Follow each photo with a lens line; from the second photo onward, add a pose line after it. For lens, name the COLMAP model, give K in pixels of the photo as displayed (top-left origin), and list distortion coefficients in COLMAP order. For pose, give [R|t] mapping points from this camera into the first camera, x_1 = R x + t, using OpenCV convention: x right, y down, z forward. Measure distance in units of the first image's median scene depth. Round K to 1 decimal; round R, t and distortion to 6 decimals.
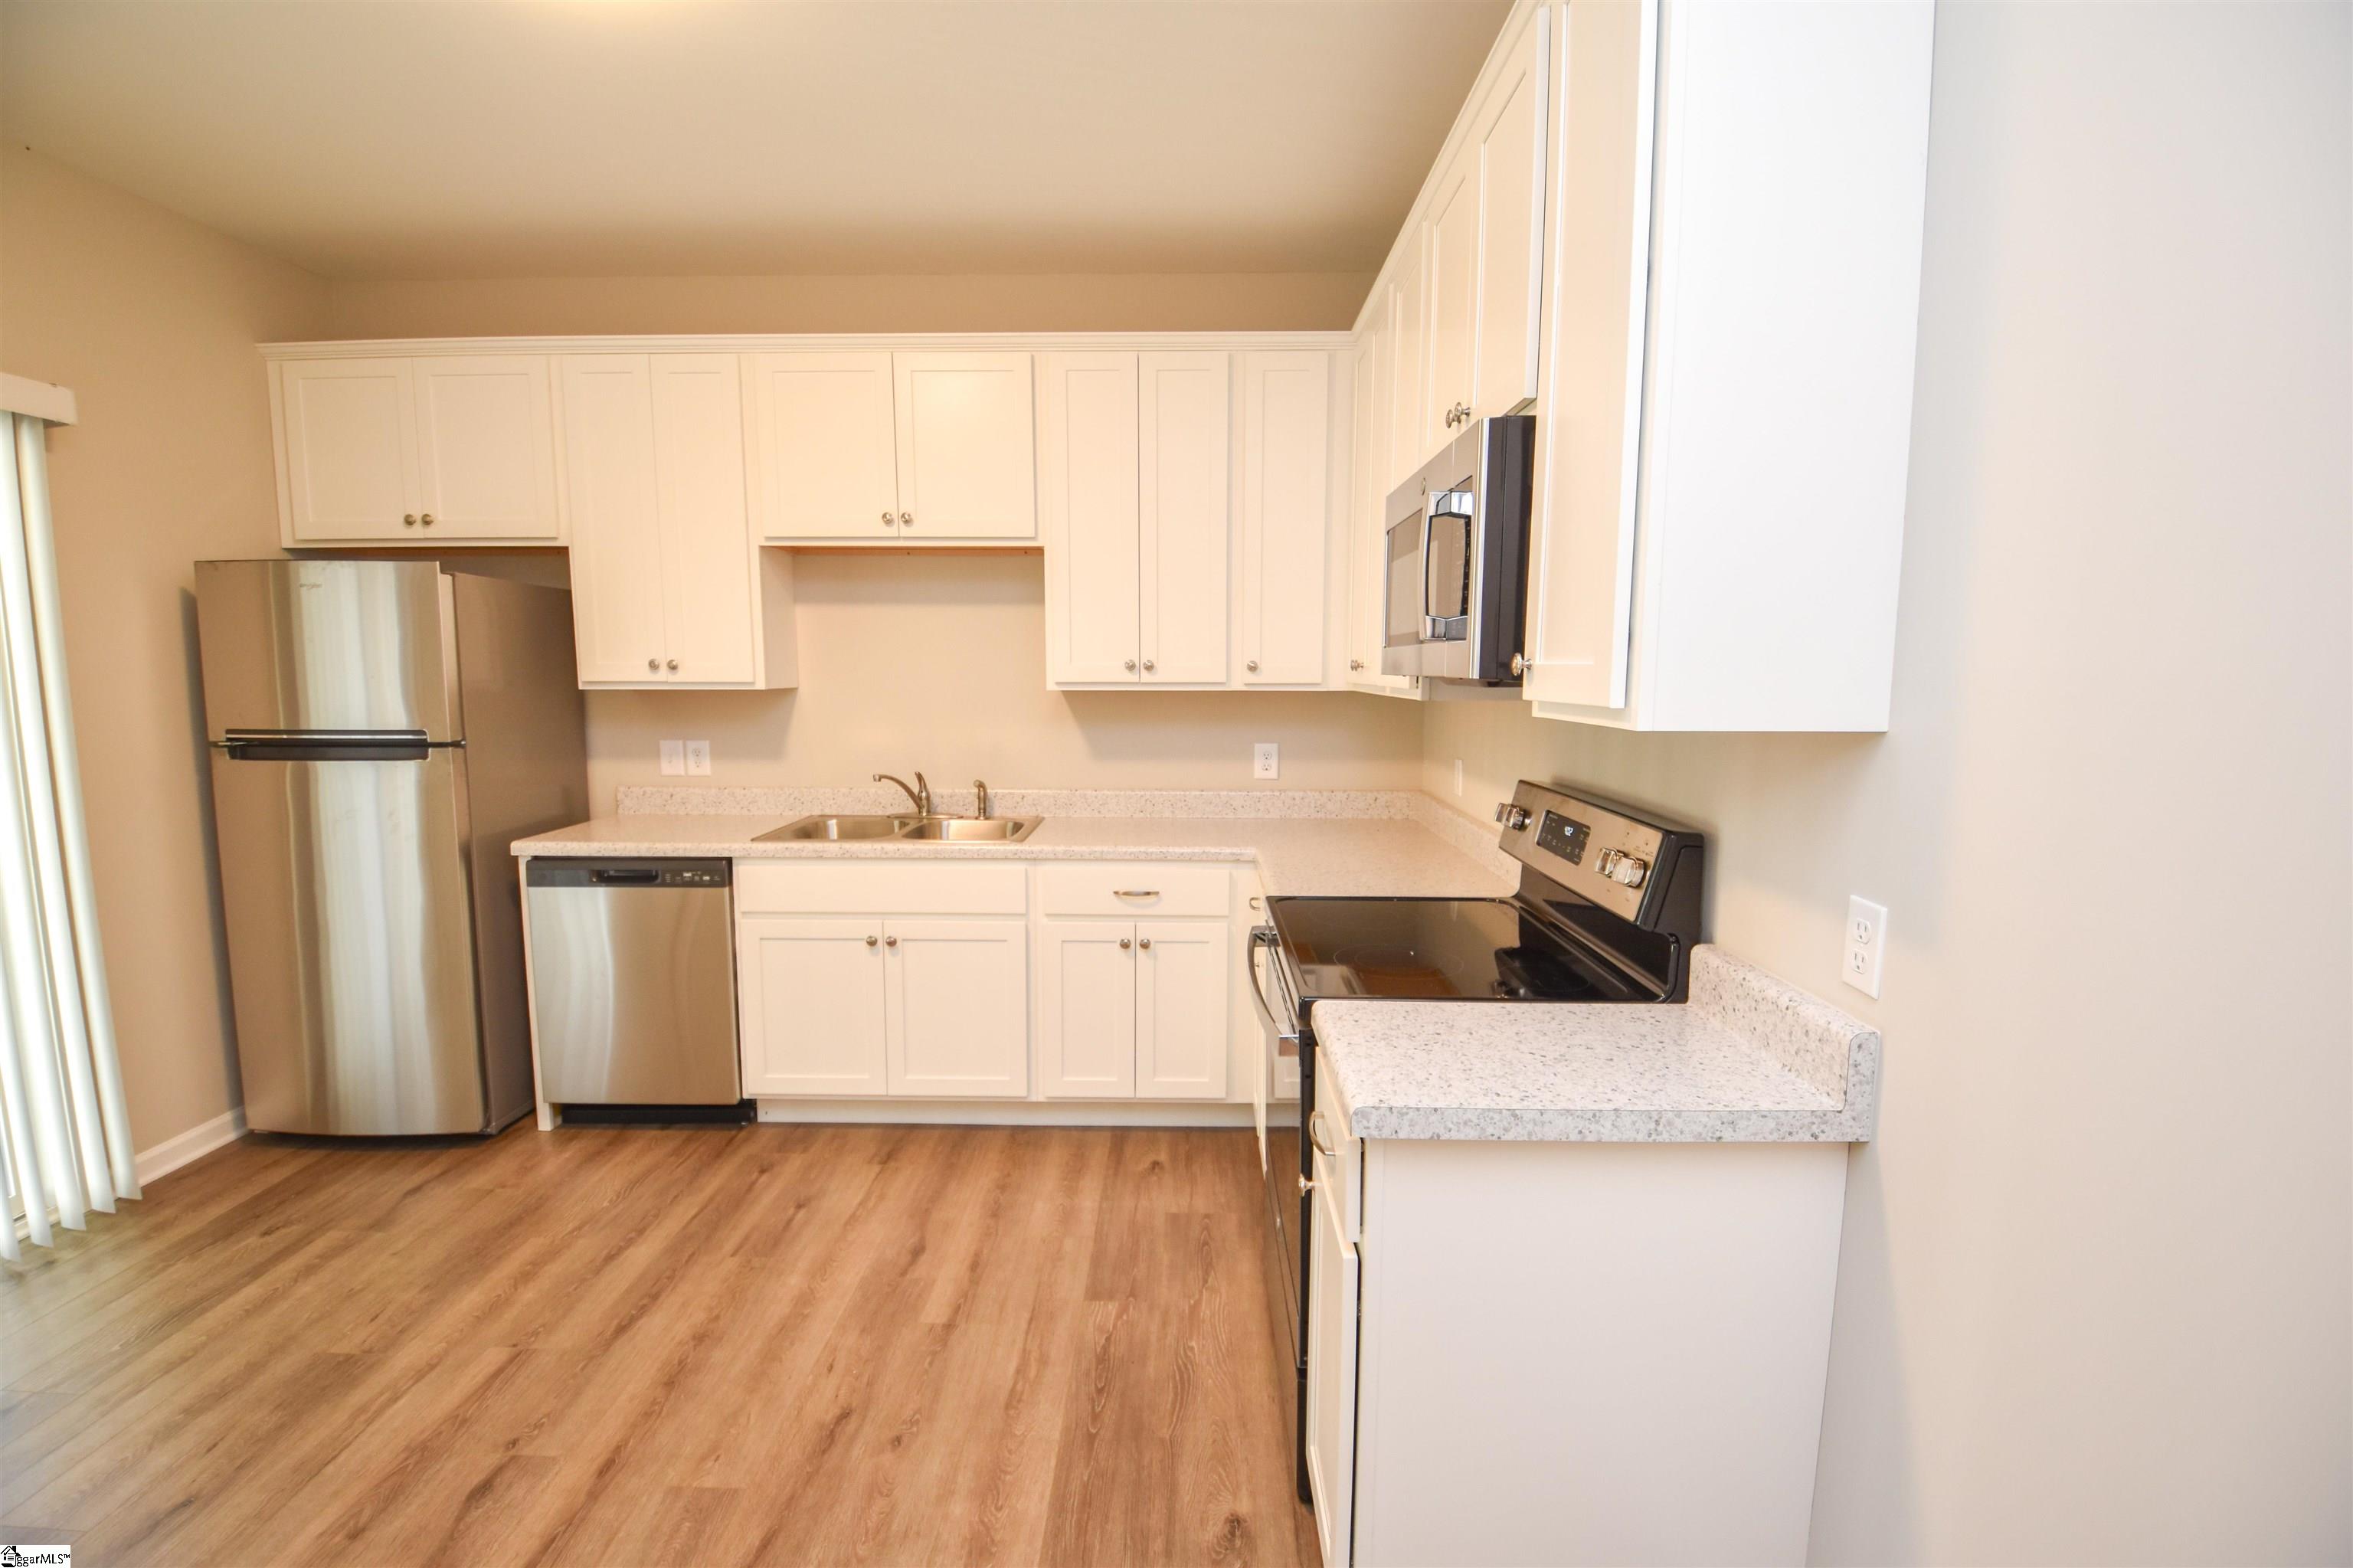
lens RADIAL K [[1073.7, 0, 1170.4], [0, 1073.7, 792.6], [0, 0, 1]] dist [0.037089, -0.041808]
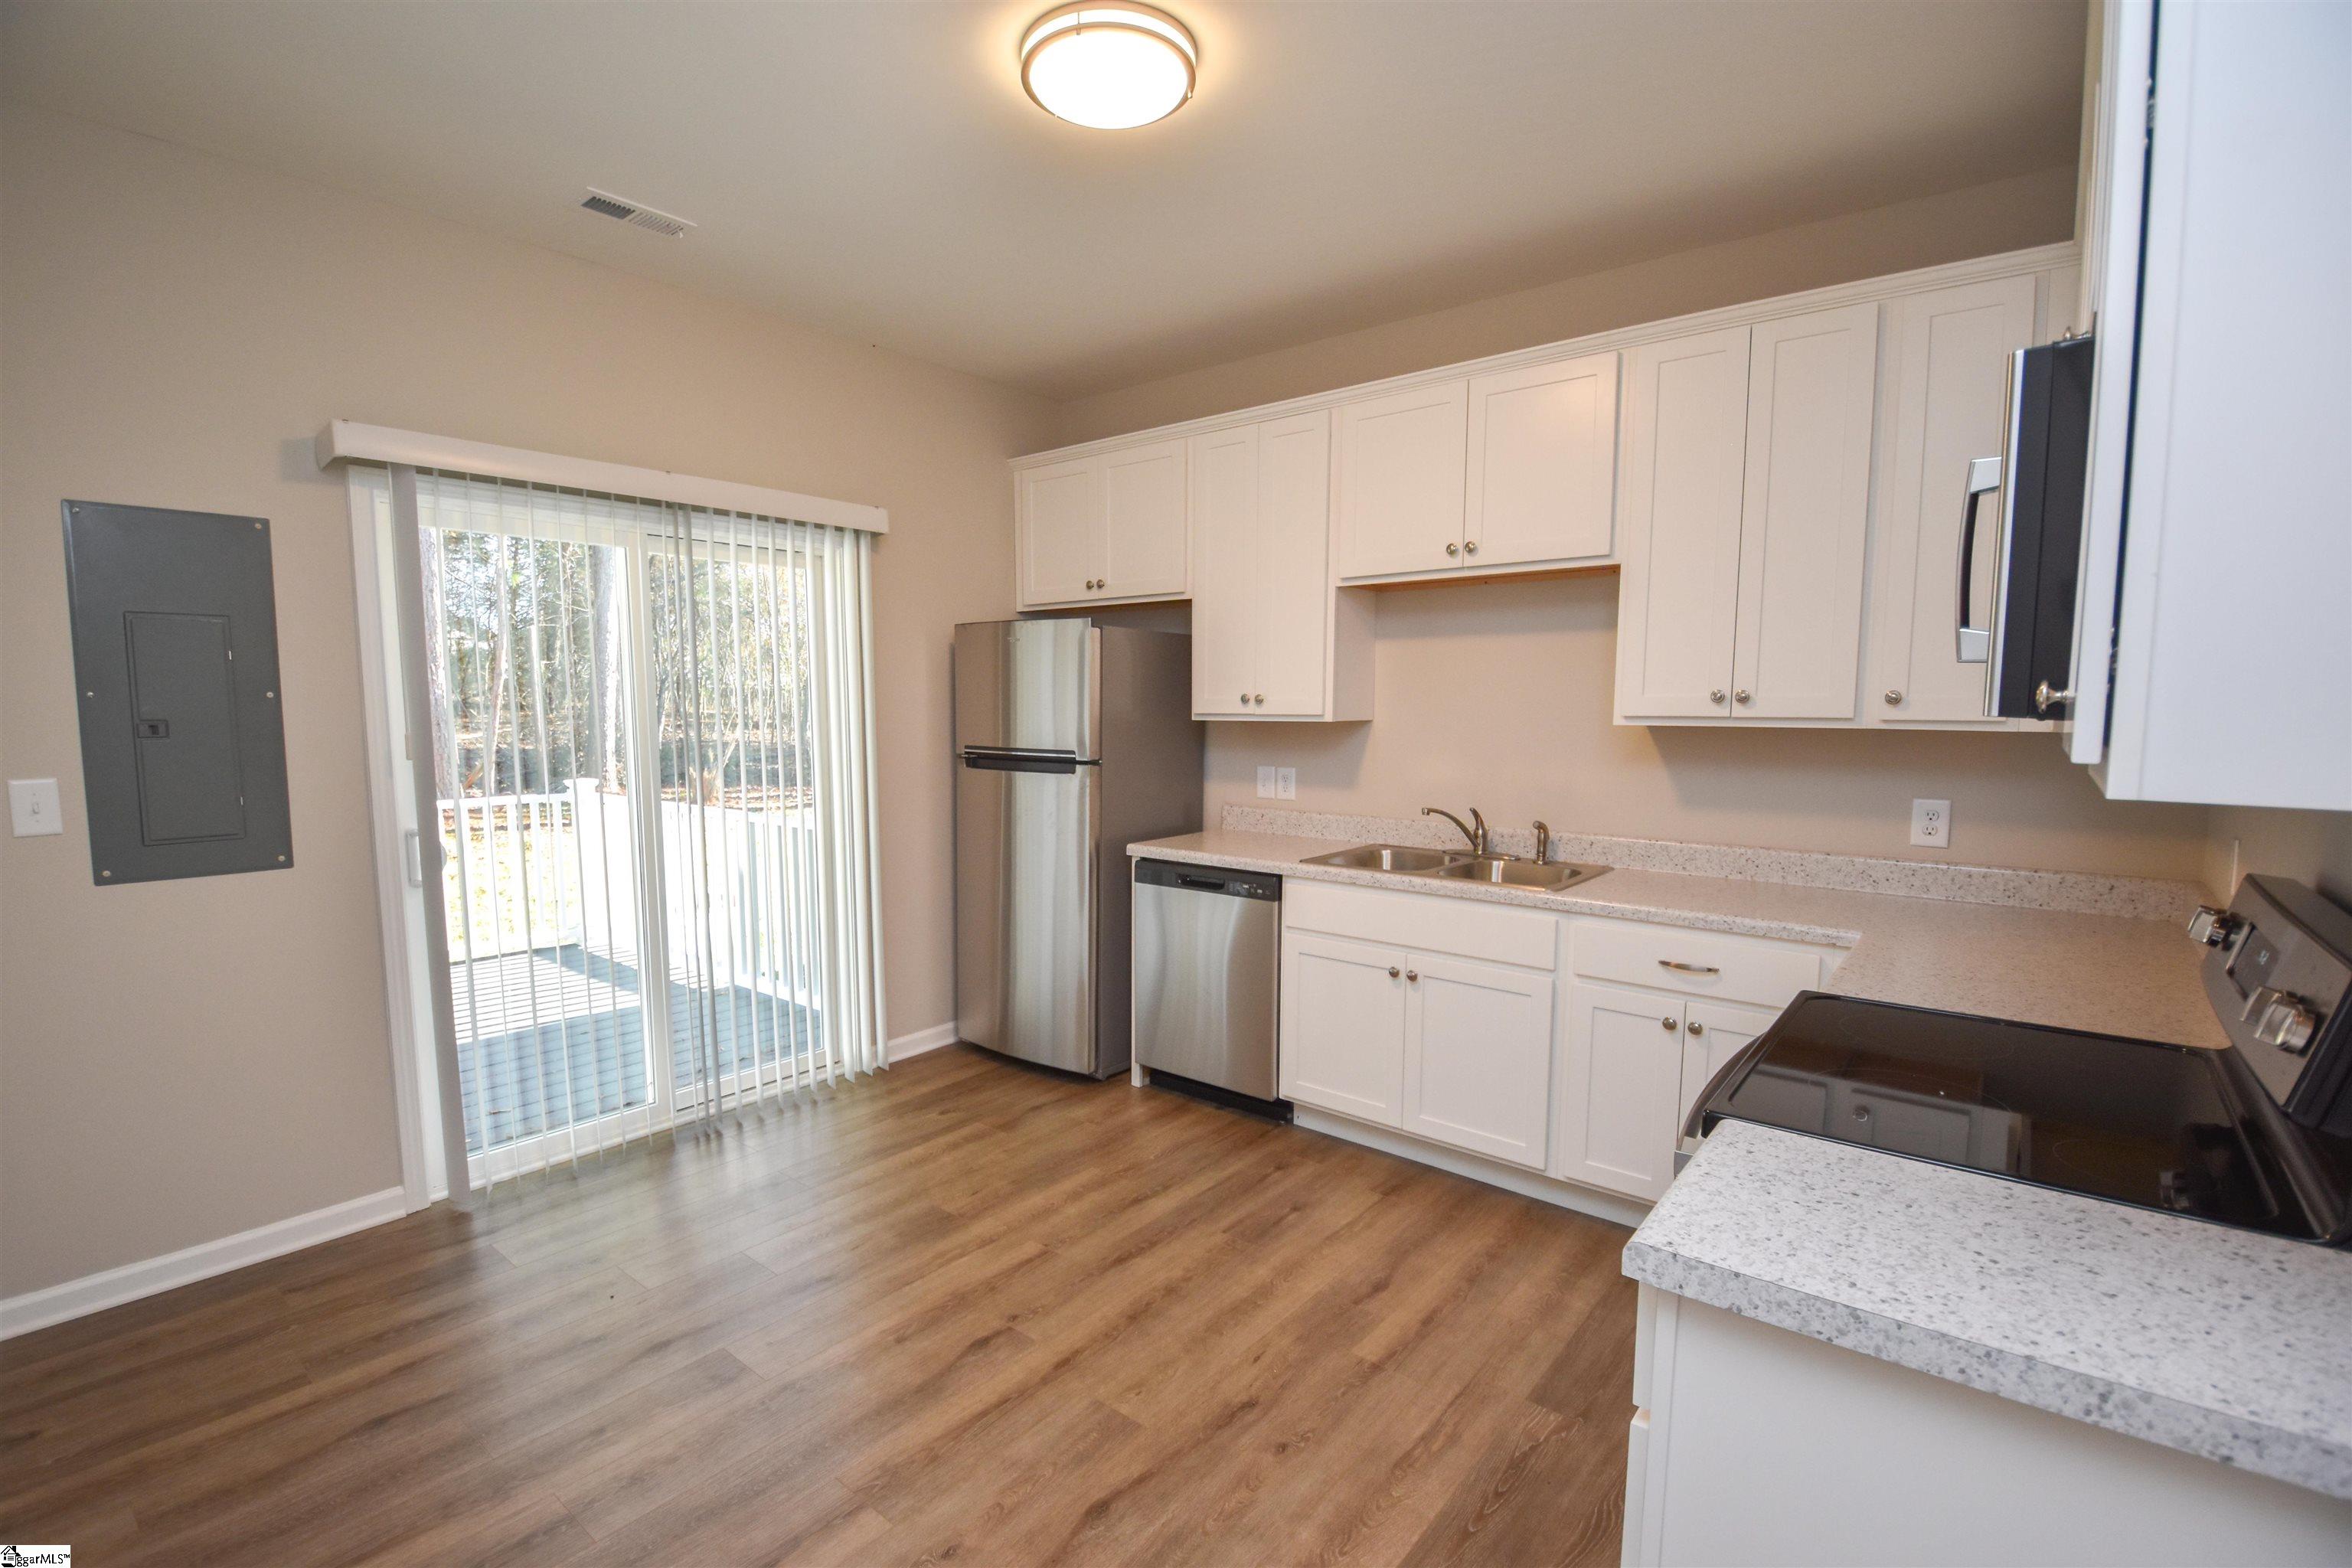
lens RADIAL K [[1091.8, 0, 1125.2], [0, 1091.8, 814.6], [0, 0, 1]] dist [0.044251, -0.044124]
pose [[0.772070, 0.066078, -0.632093, 0.166140], [-0.072990, 0.997218, 0.015094, -0.006027], [0.631332, 0.034483, 0.774746, 0.043543]]
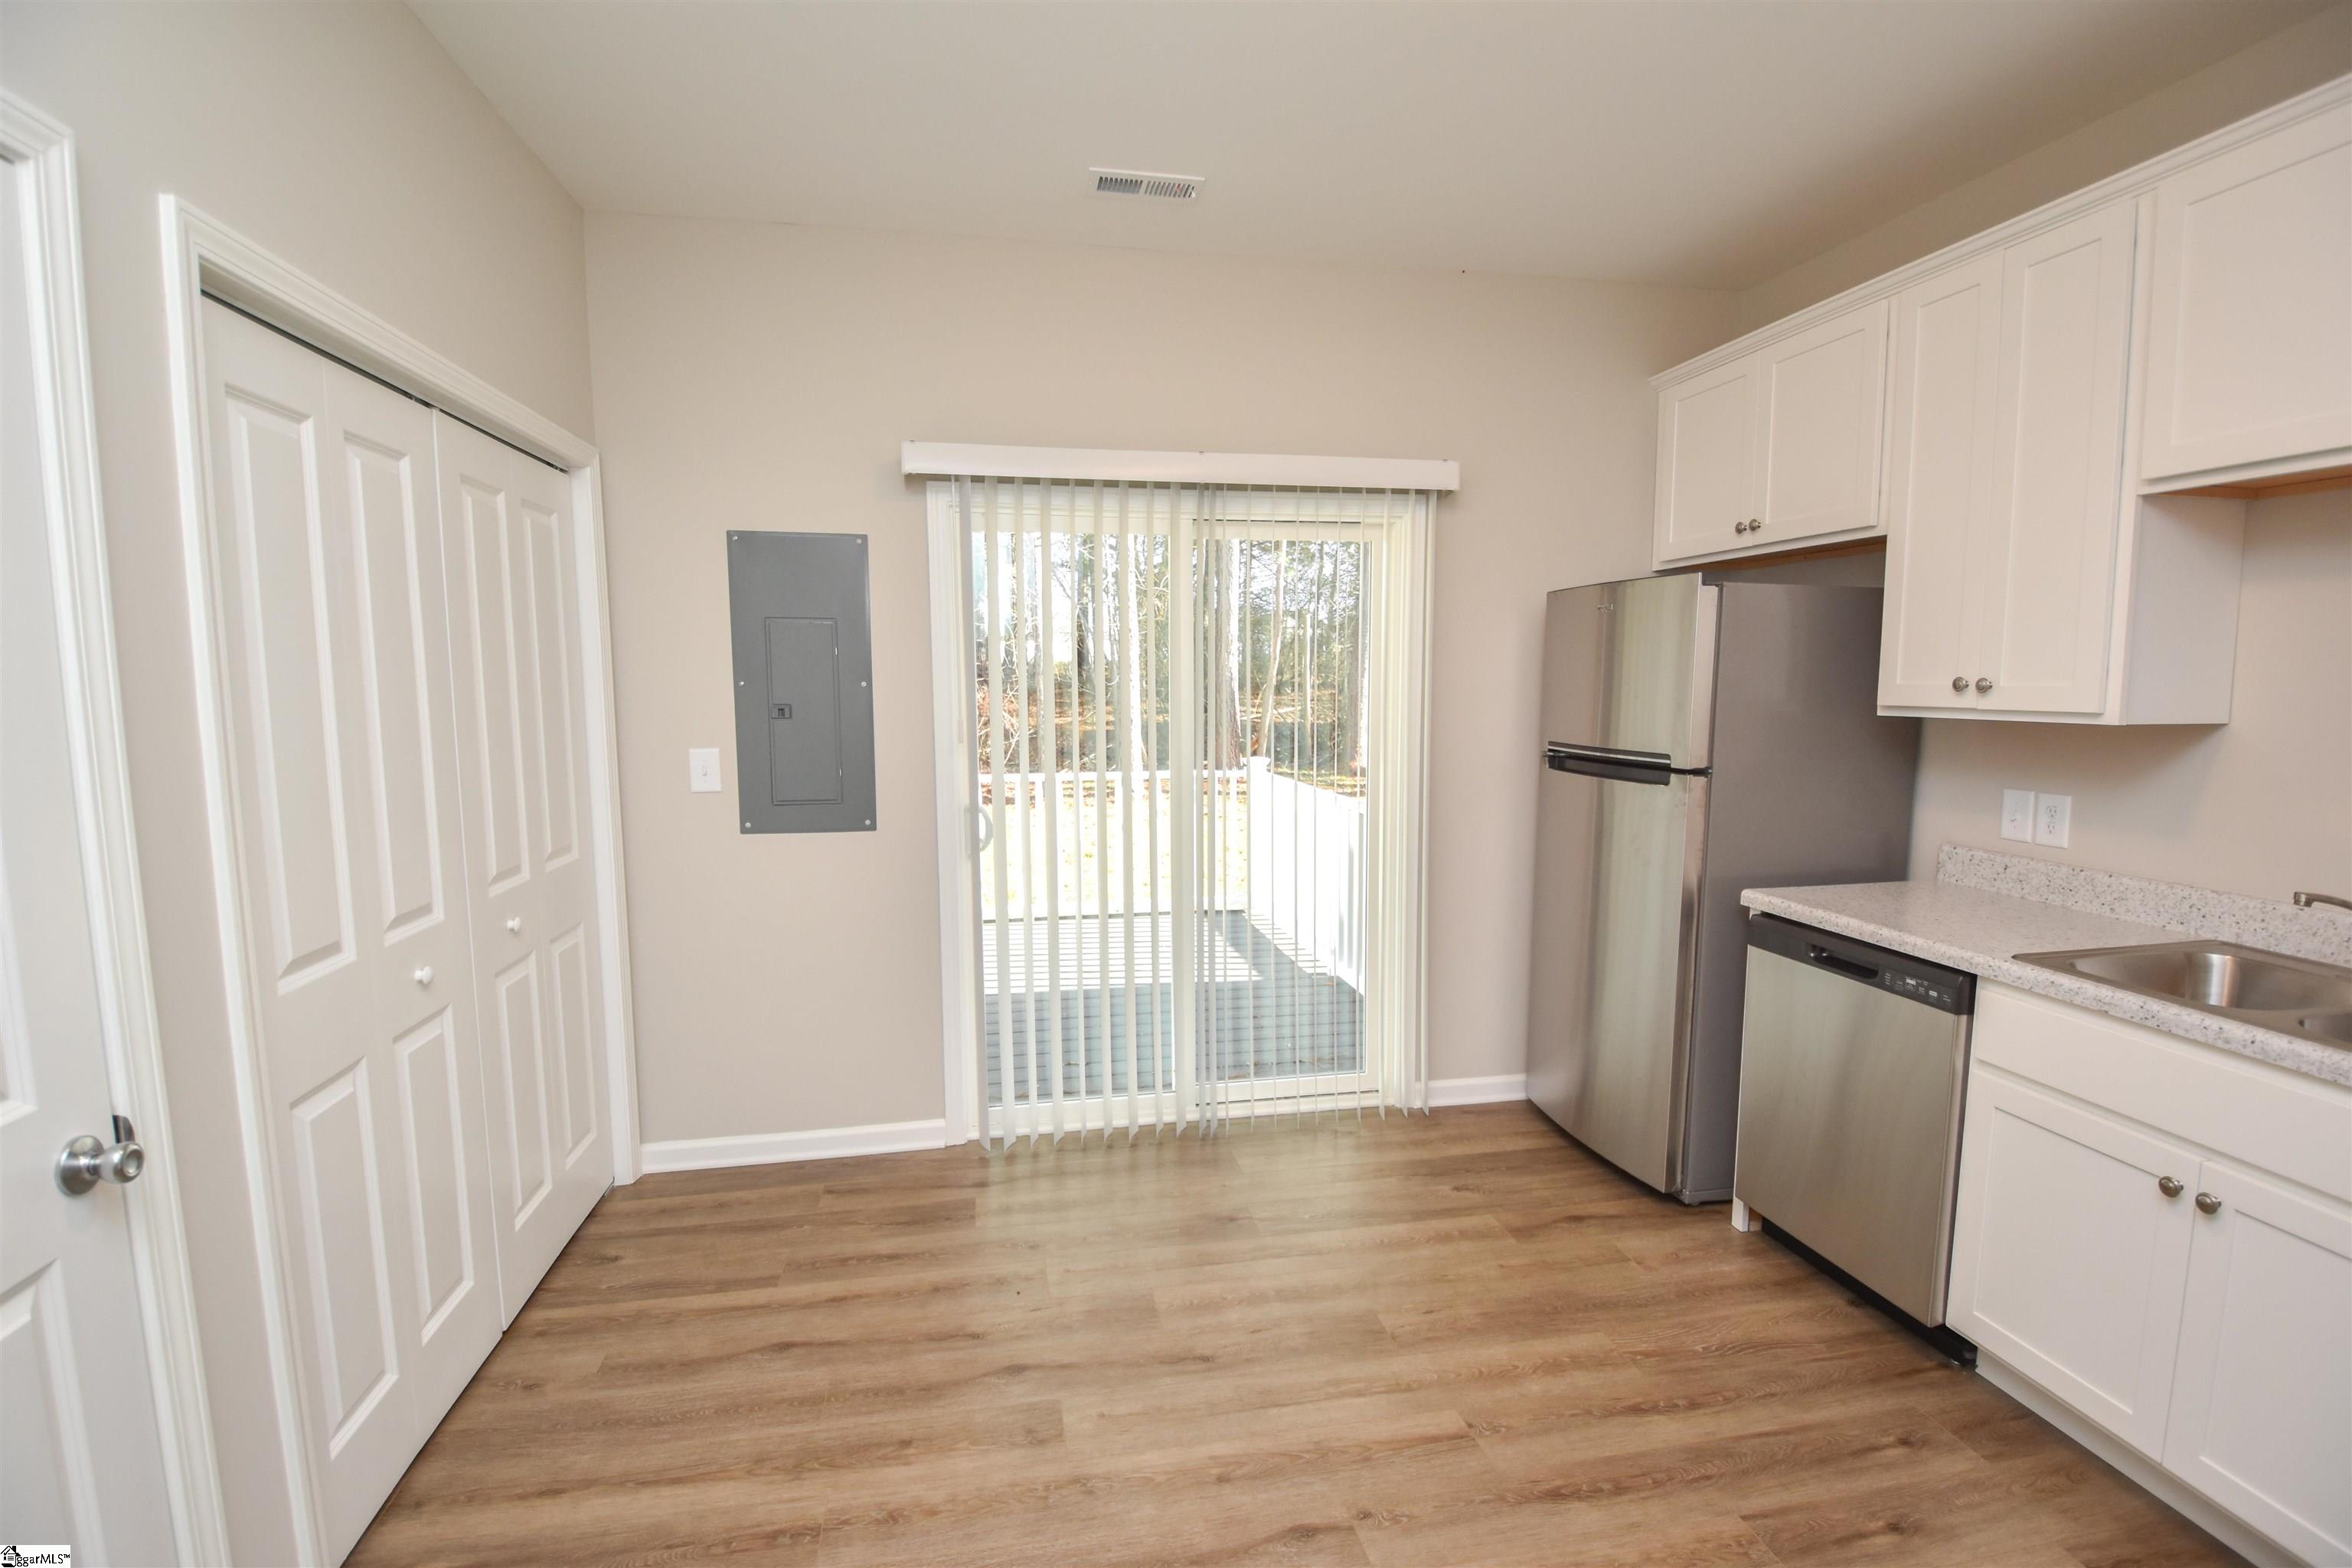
lens RADIAL K [[1073.2, 0, 1169.9], [0, 1073.2, 792.5], [0, 0, 1]] dist [0.037089, -0.041808]
pose [[0.199546, 0.102341, -0.974529, 0.135153], [-0.110112, 0.990574, 0.081480, -0.051092], [0.973682, 0.091048, 0.208934, 0.366892]]
